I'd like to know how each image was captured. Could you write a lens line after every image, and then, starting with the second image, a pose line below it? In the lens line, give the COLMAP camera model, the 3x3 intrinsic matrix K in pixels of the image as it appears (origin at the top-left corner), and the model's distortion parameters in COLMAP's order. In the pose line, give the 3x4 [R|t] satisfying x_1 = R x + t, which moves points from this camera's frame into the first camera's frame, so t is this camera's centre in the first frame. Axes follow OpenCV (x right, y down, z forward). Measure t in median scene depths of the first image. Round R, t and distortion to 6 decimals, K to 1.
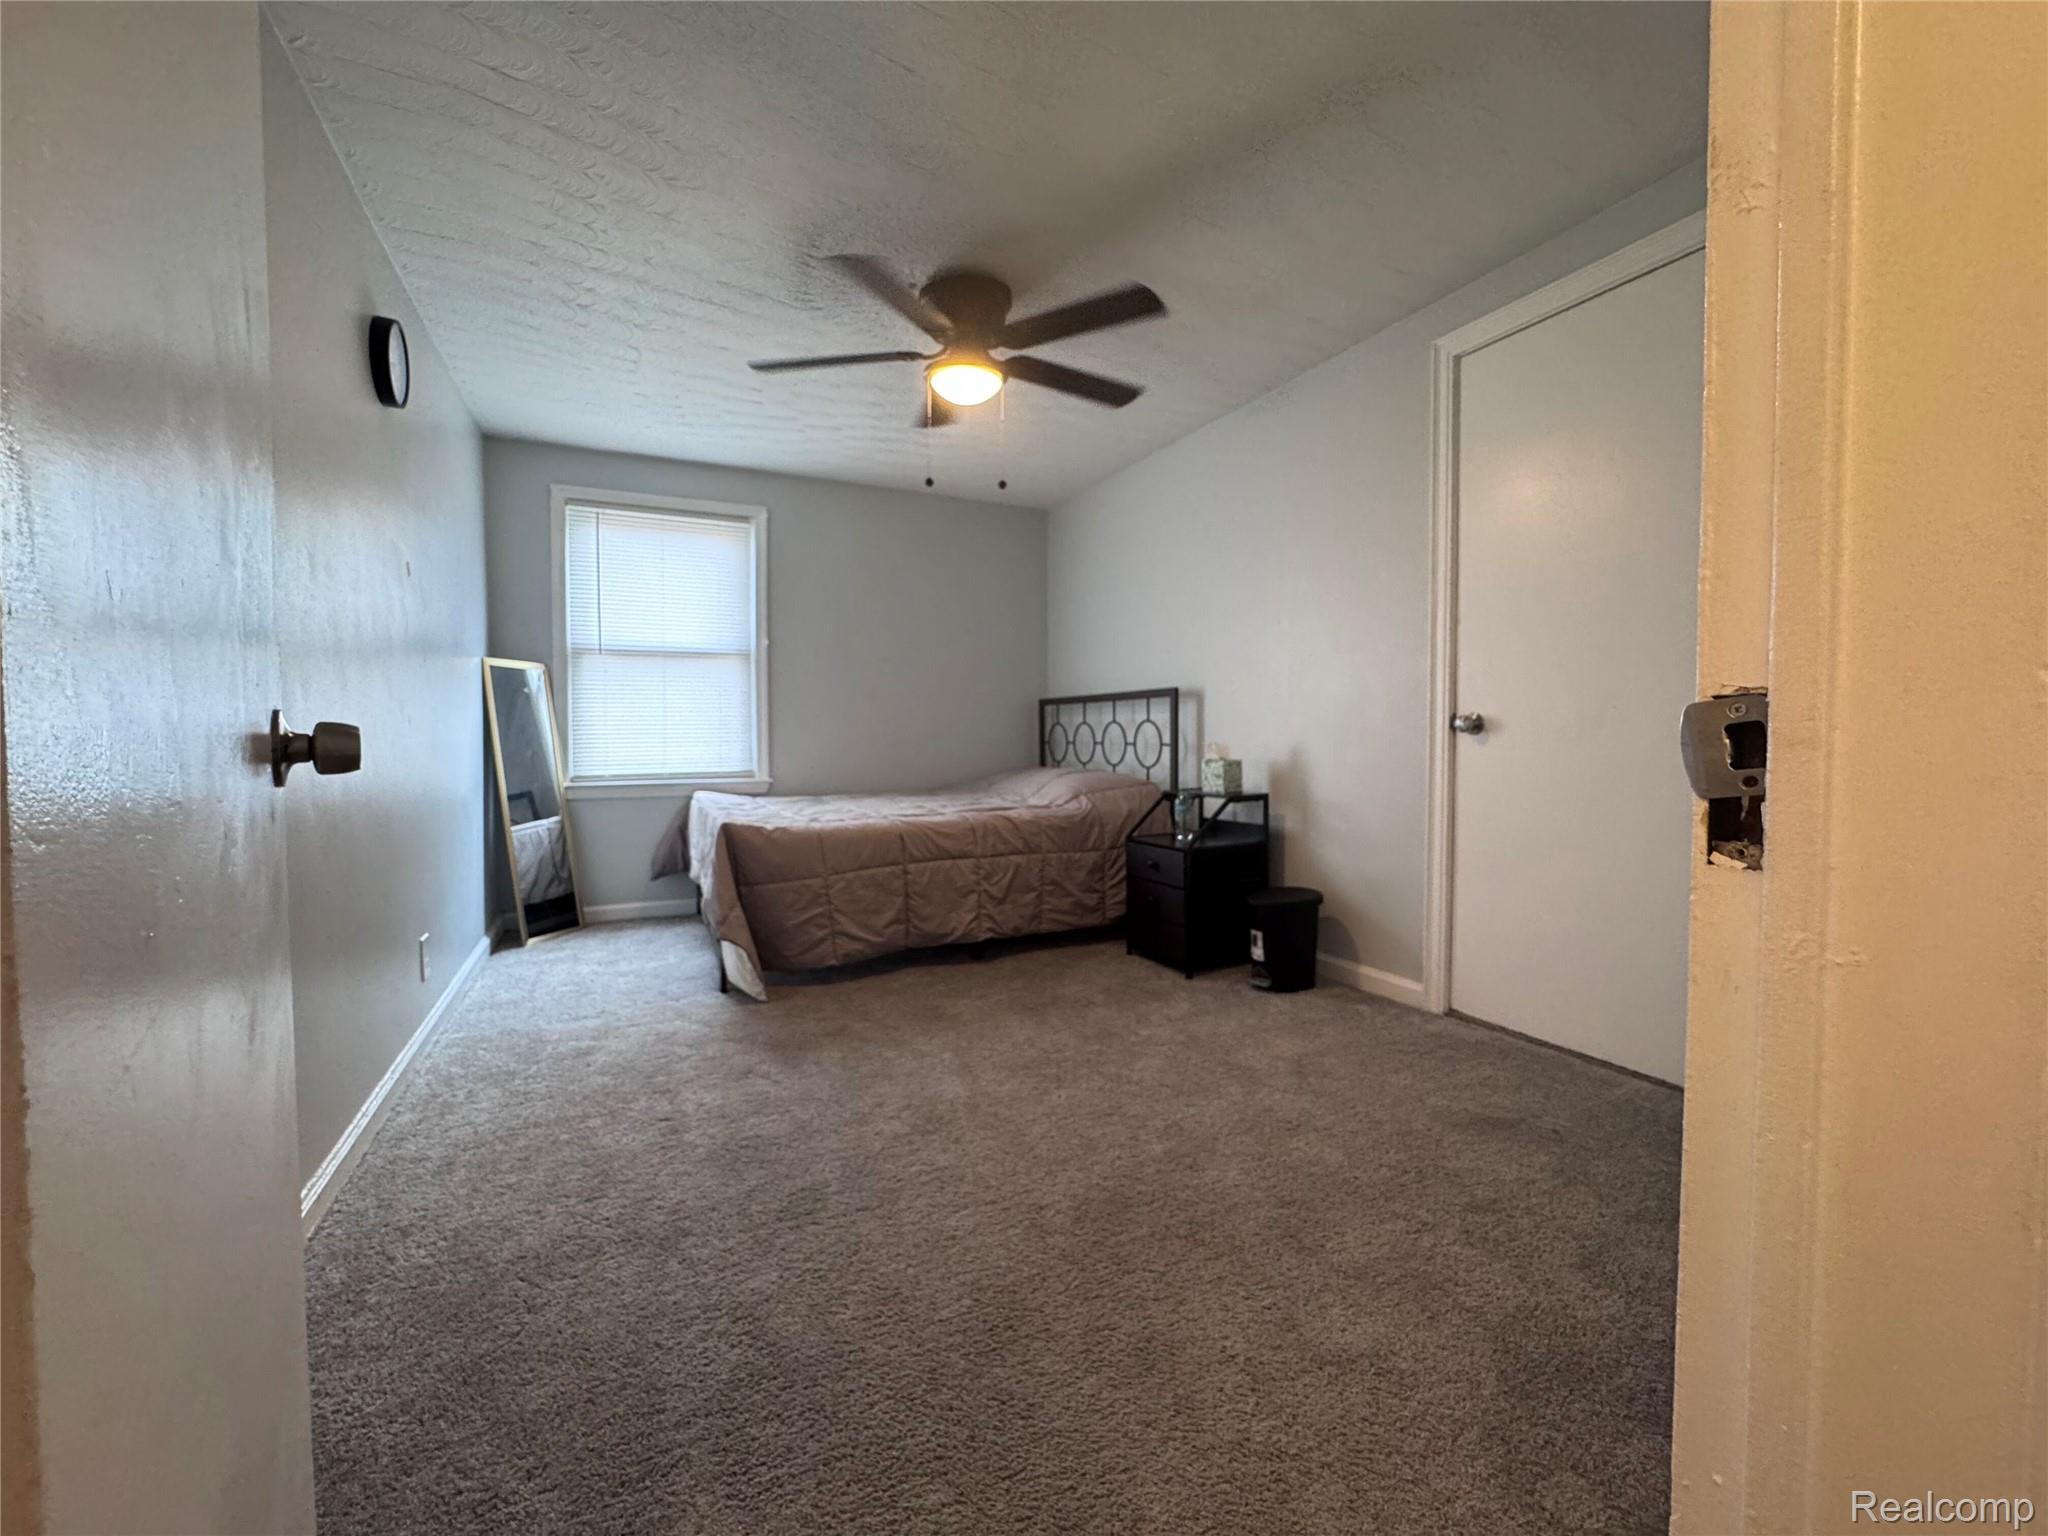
lens RADIAL K [[821.4, 0, 1021.4], [0, 821.4, 764.8], [0, 0, 1]] dist [-0.000759, 0.000422]
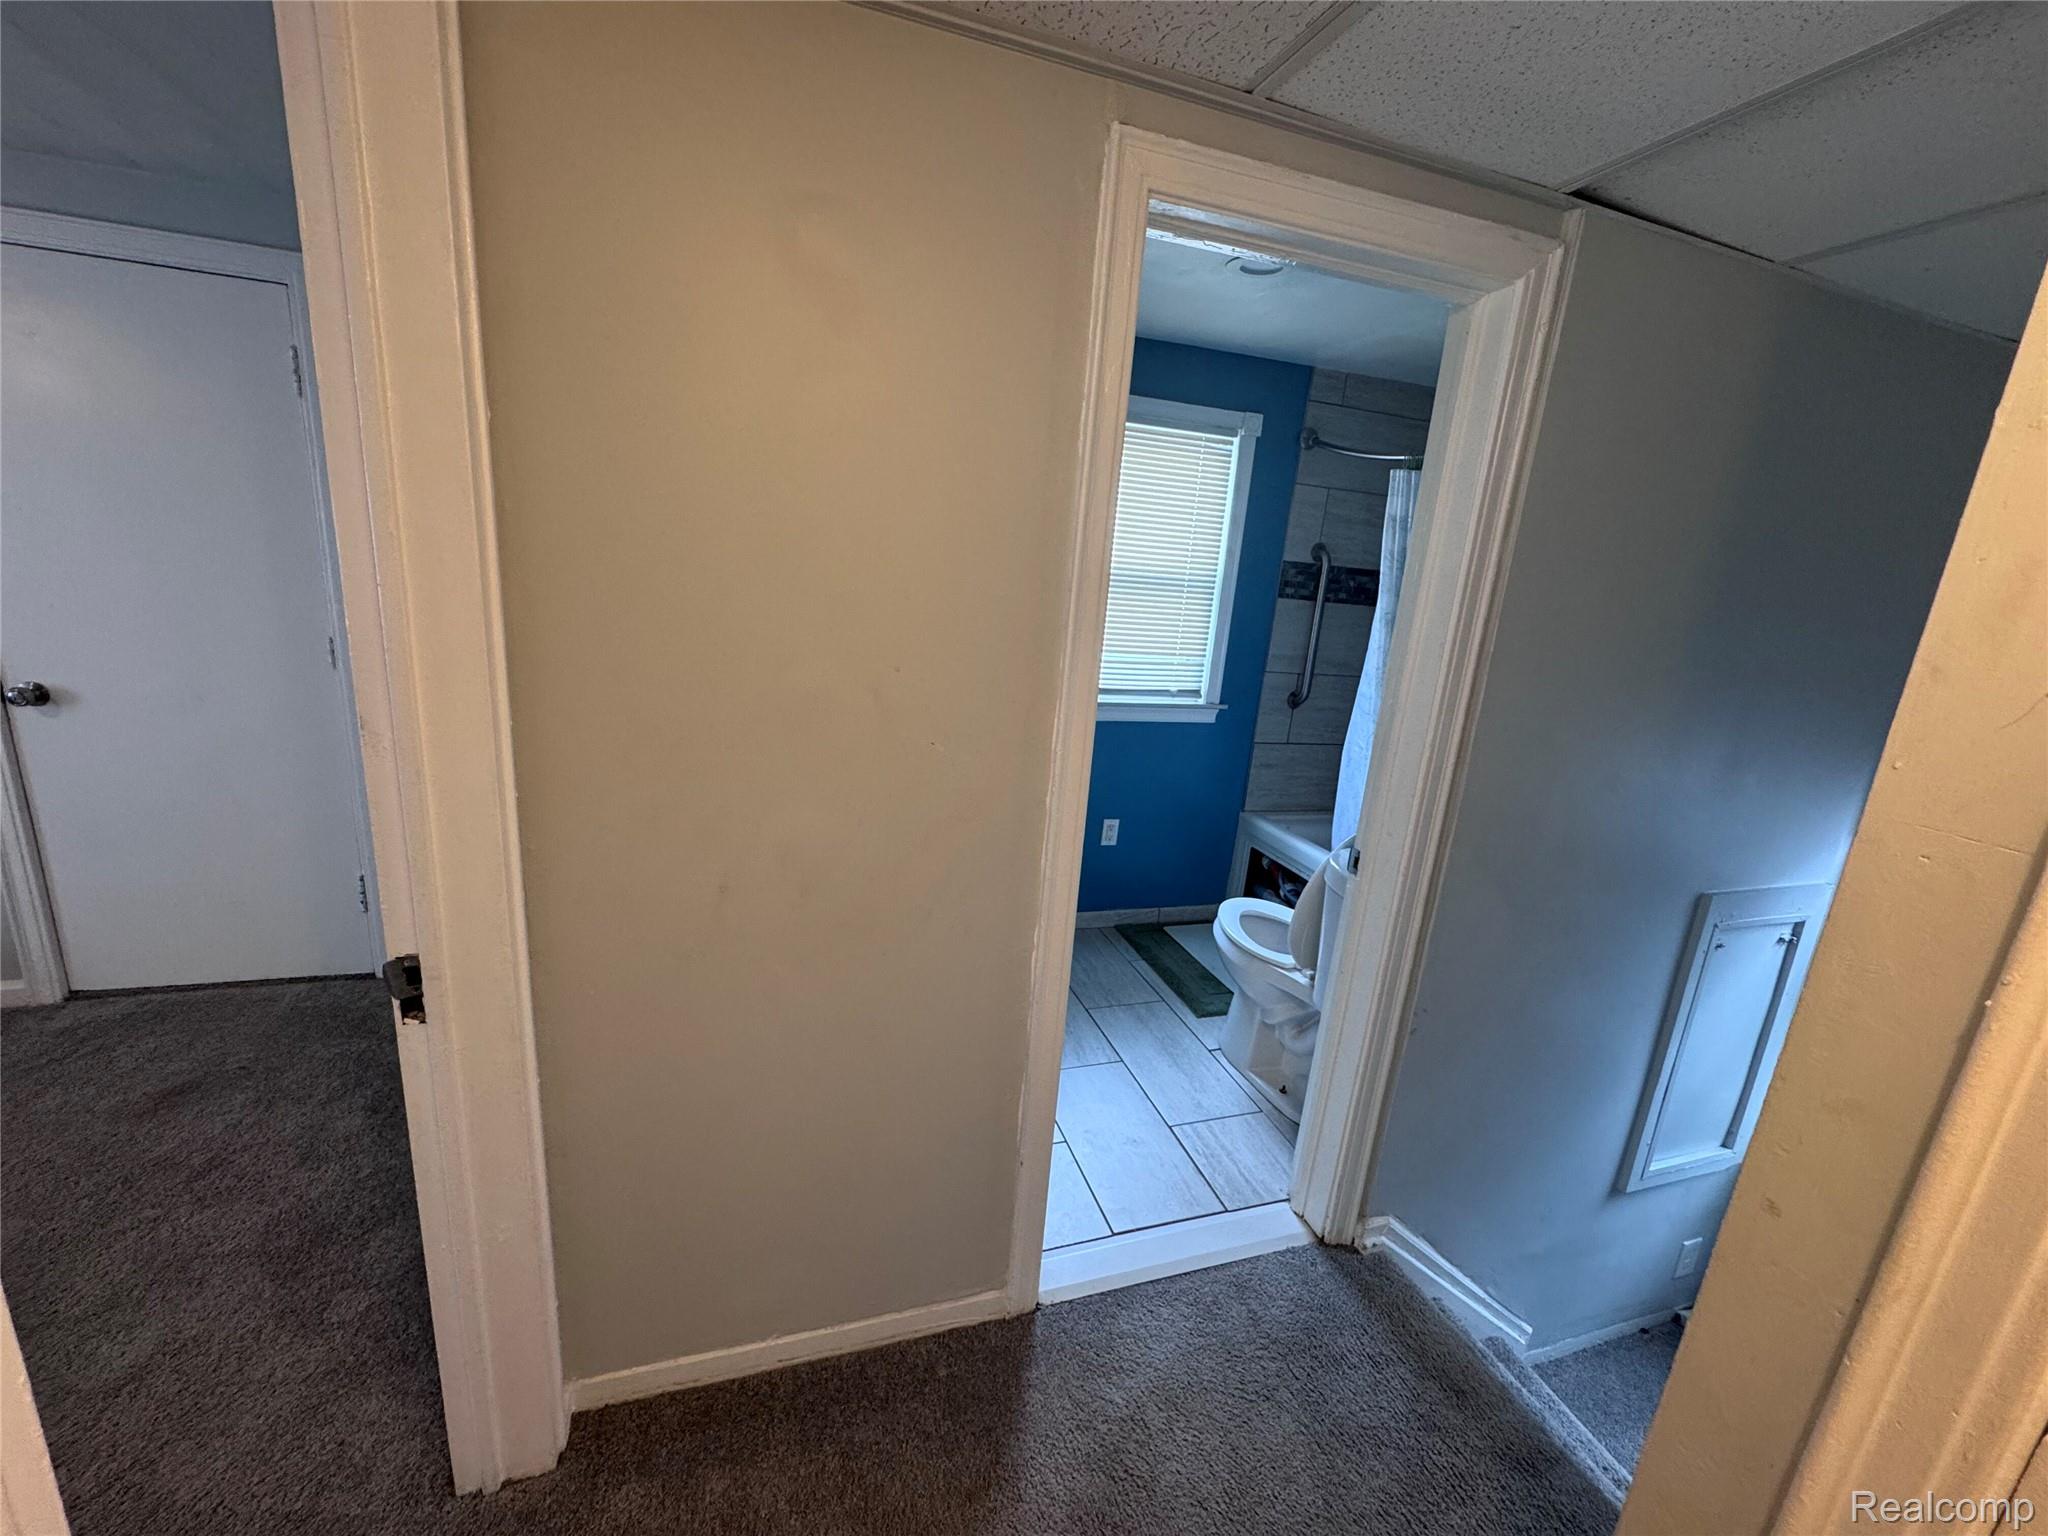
lens RADIAL K [[821.4, 0, 1022.7], [0, 821.4, 771.2], [0, 0, 1]] dist [-0.000759, 0.000422]
pose [[0.131539, -0.235719, 0.962878, -0.229289], [-0.042396, 0.969091, 0.243032, -0.283056], [-0.990404, -0.072791, 0.117480, -0.217583]]
